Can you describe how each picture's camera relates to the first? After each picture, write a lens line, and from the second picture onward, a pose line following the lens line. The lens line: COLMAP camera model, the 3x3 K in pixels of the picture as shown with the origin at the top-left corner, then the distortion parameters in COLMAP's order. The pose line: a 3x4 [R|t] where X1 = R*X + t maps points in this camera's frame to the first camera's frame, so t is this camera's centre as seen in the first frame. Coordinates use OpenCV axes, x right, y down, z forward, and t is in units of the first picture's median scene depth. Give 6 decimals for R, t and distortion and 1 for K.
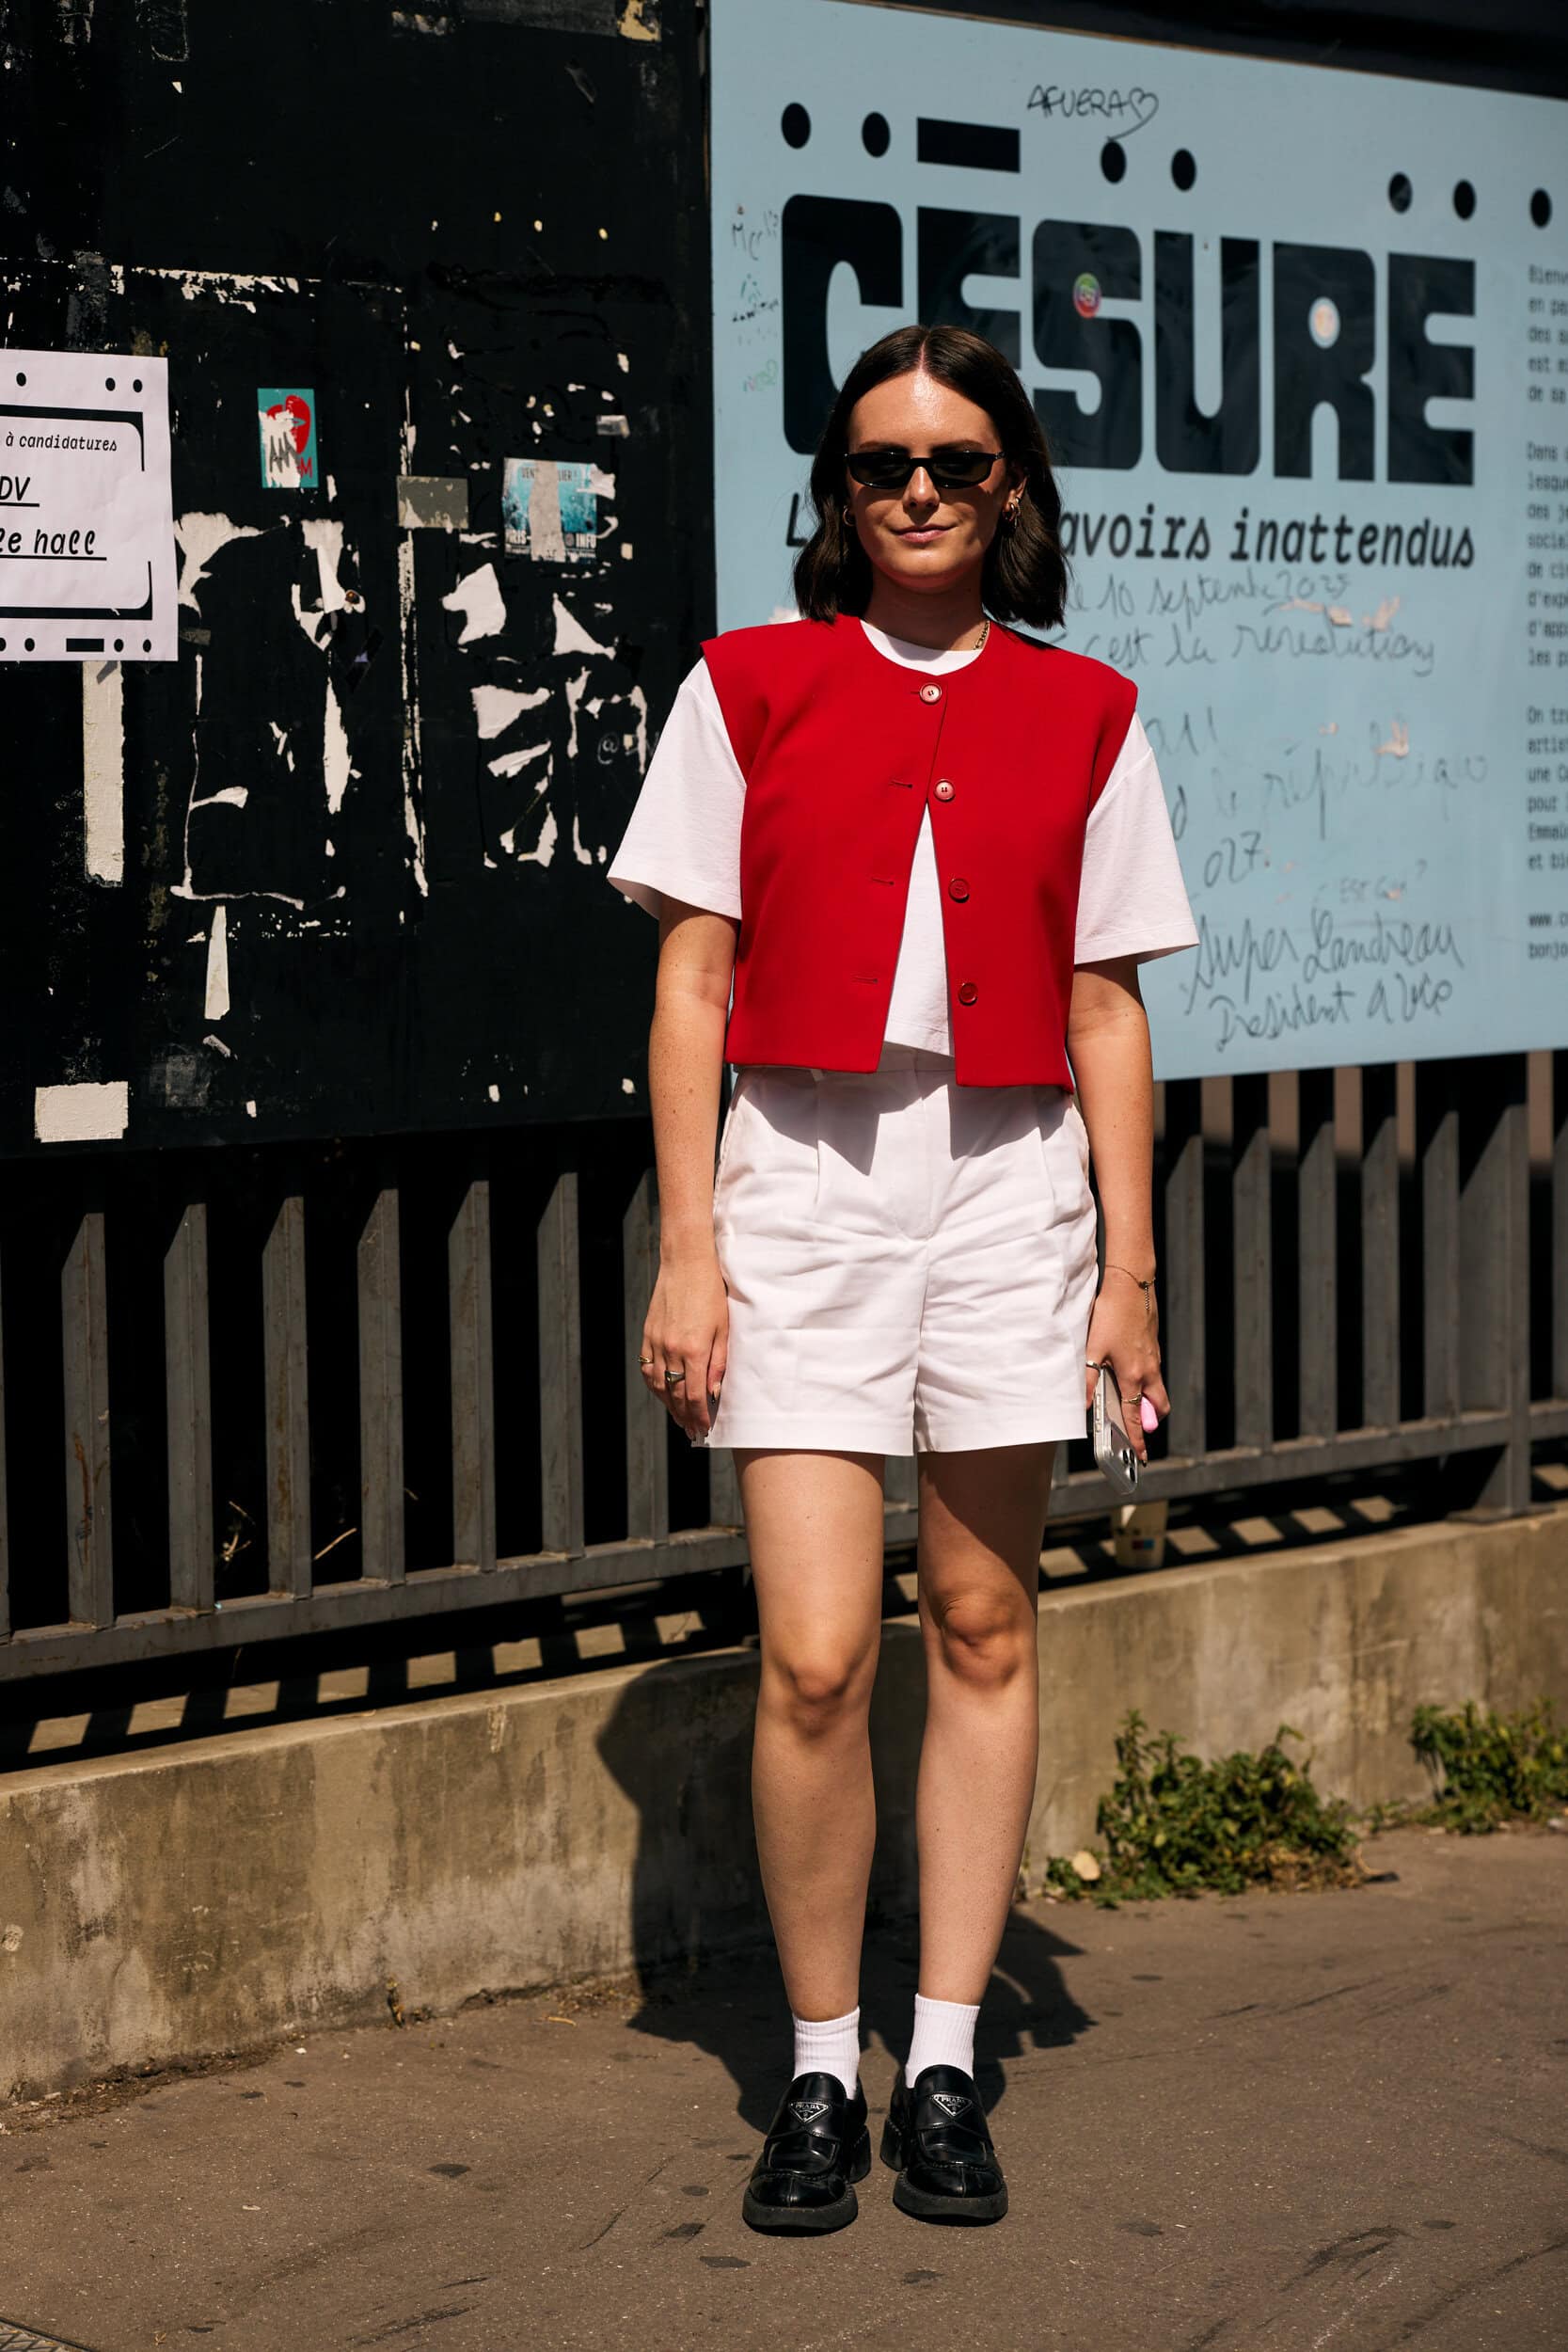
lens RADIAL K [[5549.2, 0, 784.0], [0, 5549.2, 1176.0], [0, 0, 1]] dist [0.068836, -0.578159]
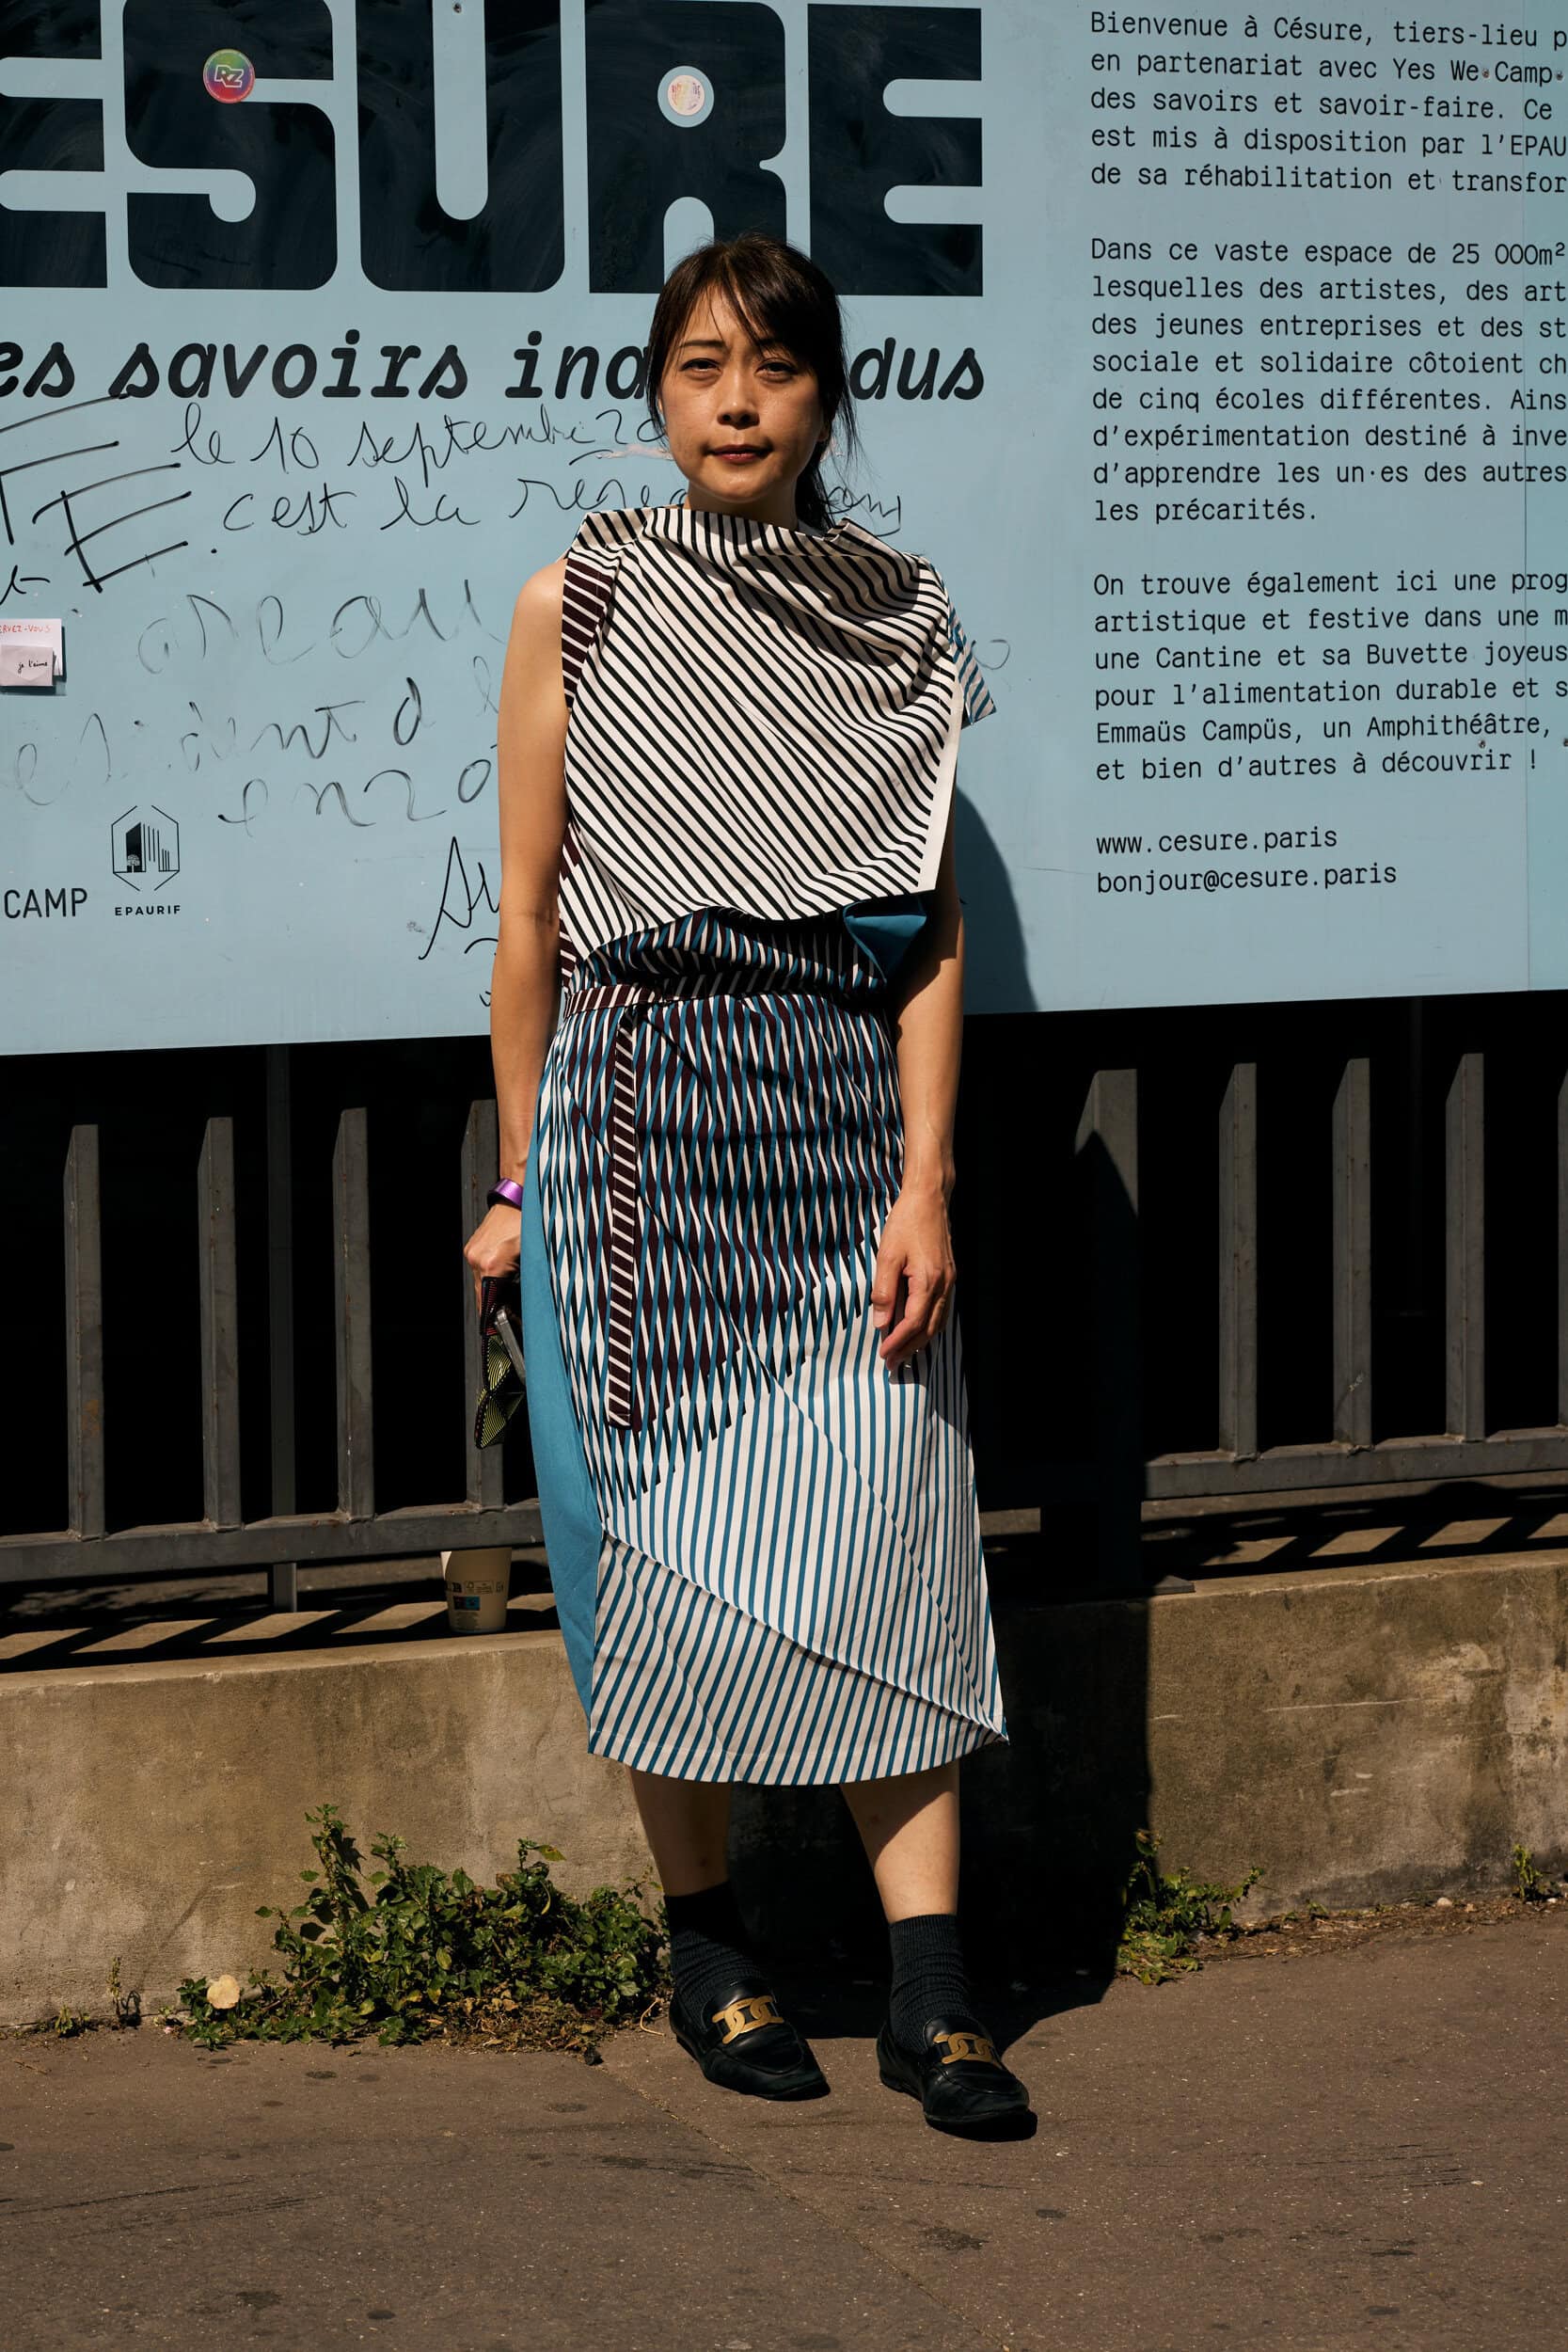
lens RADIAL K [[5549.2, 0, 784.0], [0, 5549.2, 1176.0], [0, 0, 1]] dist [0.068836, -0.578159]
pose [[0.901478, 0.033747, -0.431507, 0.446745], [-0.024866, 0.999347, 0.026209, -0.018946], [0.432110, -0.012897, 0.901729, 0.273772]]
